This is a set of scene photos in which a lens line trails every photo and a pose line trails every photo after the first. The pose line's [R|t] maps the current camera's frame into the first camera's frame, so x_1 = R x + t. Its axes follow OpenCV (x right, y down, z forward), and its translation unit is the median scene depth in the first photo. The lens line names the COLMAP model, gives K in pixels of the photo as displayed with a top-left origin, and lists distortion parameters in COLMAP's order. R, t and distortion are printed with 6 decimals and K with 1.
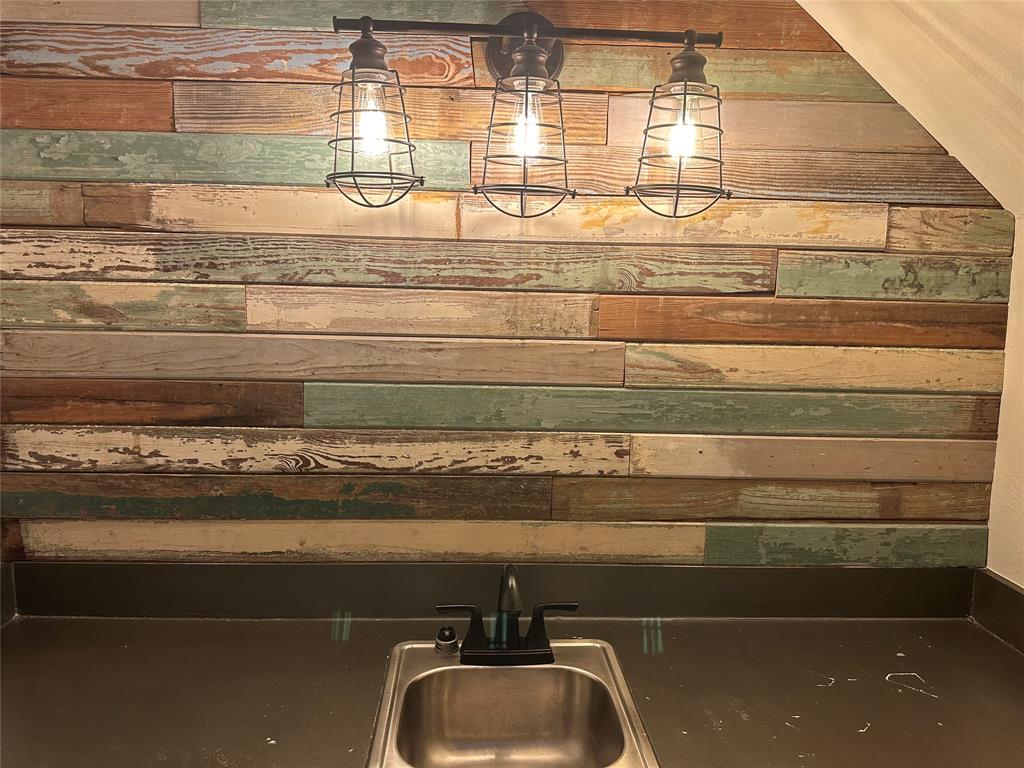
lens RADIAL K [[727.4, 0, 511.5], [0, 727.4, 383.5], [0, 0, 1]] dist [0.060034, -0.066705]
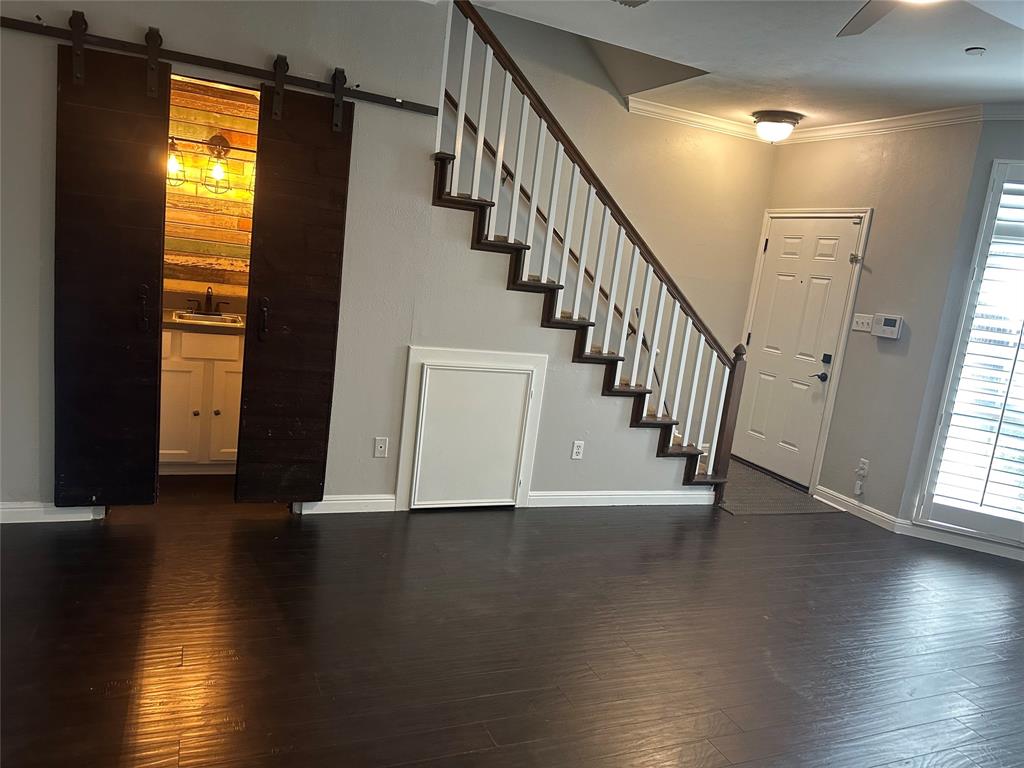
lens RADIAL K [[727.4, 0, 503.1], [0, 727.4, 388.1], [0, 0, 1]] dist [0.060034, -0.066705]
pose [[0.936080, 0.033771, 0.350163, 0.094917], [-0.061687, 0.995716, 0.068876, 0.364568], [-0.346337, -0.086074, 0.934153, -2.732277]]
